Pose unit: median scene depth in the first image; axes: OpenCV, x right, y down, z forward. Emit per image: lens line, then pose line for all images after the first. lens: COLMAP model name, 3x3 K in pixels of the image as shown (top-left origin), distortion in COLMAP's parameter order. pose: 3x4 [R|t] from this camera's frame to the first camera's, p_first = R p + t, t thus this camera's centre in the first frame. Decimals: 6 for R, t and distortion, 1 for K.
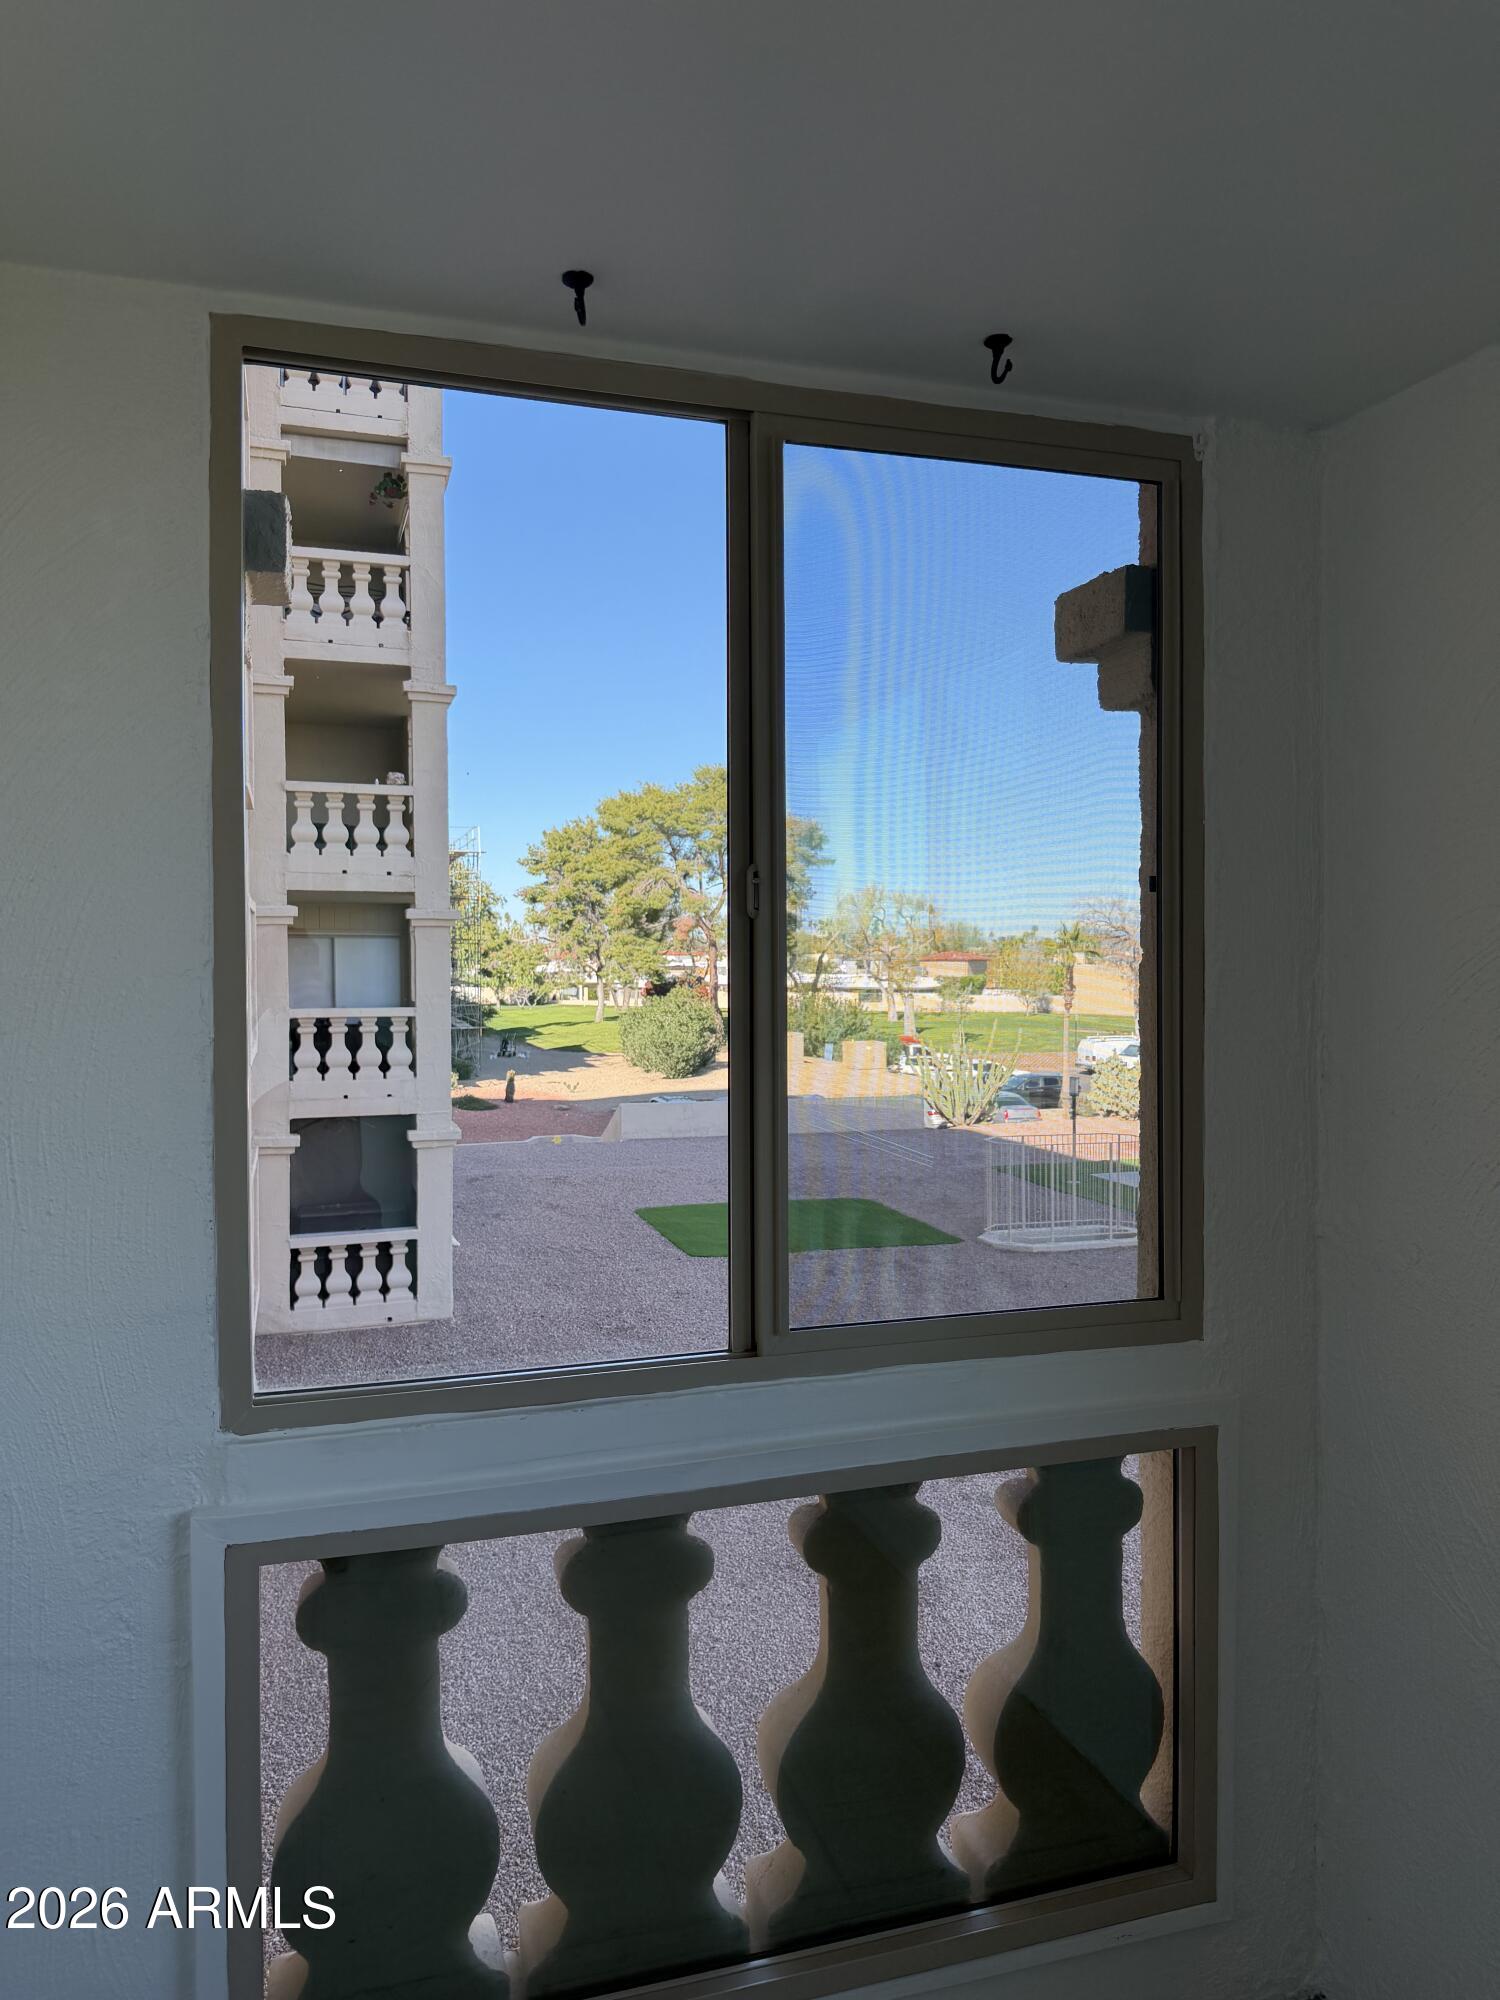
lens RADIAL K [[1409.5, 0, 755.8], [0, 1409.5, 988.9], [0, 0, 1]] dist [0.074076, -0.108735]
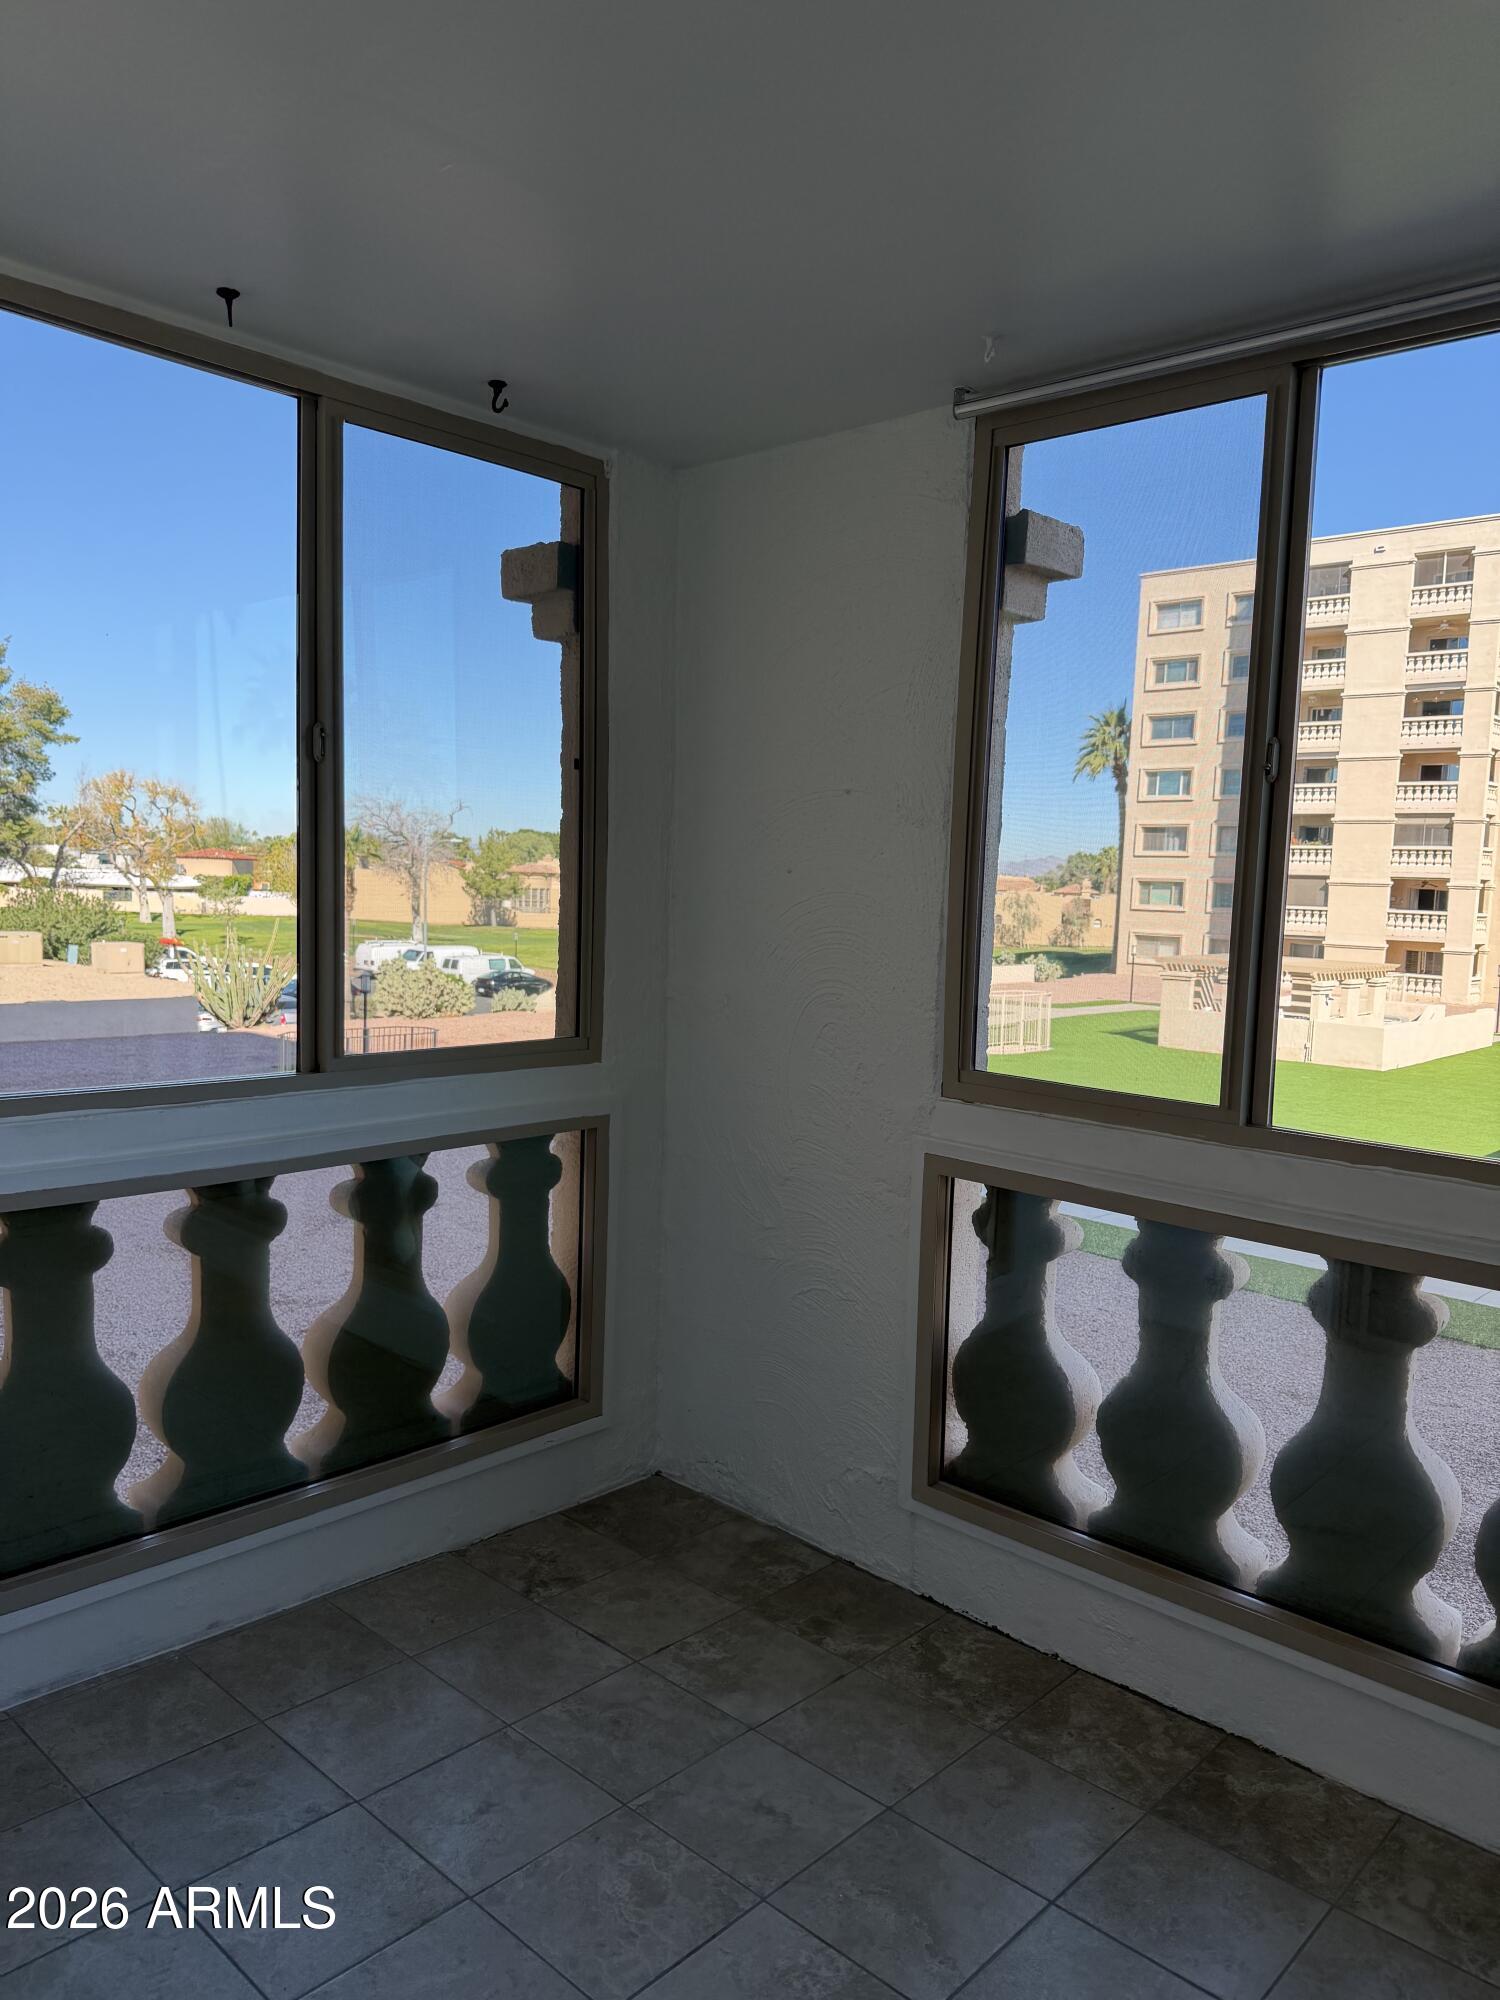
lens RADIAL K [[1409.5, 0, 784.7], [0, 1409.5, 1003.6], [0, 0, 1]] dist [0.074076, -0.108735]
pose [[0.867164, -0.010802, 0.497906, -0.253332], [-0.026808, 0.997303, 0.068327, 0.066382], [-0.497301, -0.072598, 0.864535, -0.387523]]
